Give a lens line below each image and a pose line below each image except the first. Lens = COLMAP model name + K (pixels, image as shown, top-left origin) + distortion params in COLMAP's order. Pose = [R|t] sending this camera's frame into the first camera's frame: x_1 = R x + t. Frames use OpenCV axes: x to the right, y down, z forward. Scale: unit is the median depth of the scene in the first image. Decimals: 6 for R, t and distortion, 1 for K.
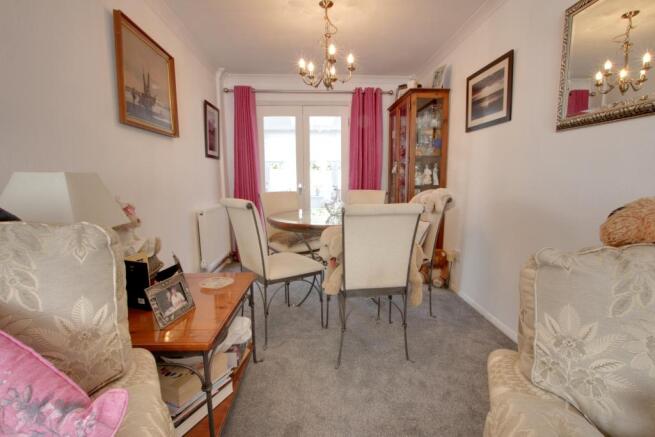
lens RADIAL K [[303.7, 0, 326.8], [0, 303.7, 217.6], [0, 0, 1]] dist [-0.028883, 0.003512]
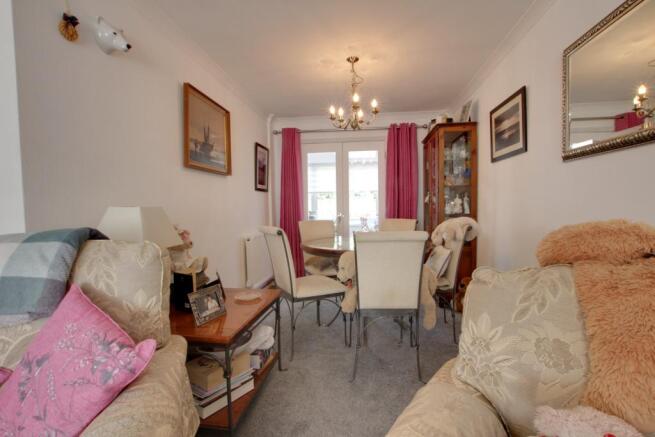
lens RADIAL K [[303.7, 0, 328.9], [0, 303.7, 217.3], [0, 0, 1]] dist [-0.028883, 0.003512]
pose [[0.984077, -0.003008, -0.177715, 0.143743], [-0.013820, 0.995535, -0.093378, 0.009614], [0.177202, 0.094347, 0.979642, -0.131907]]
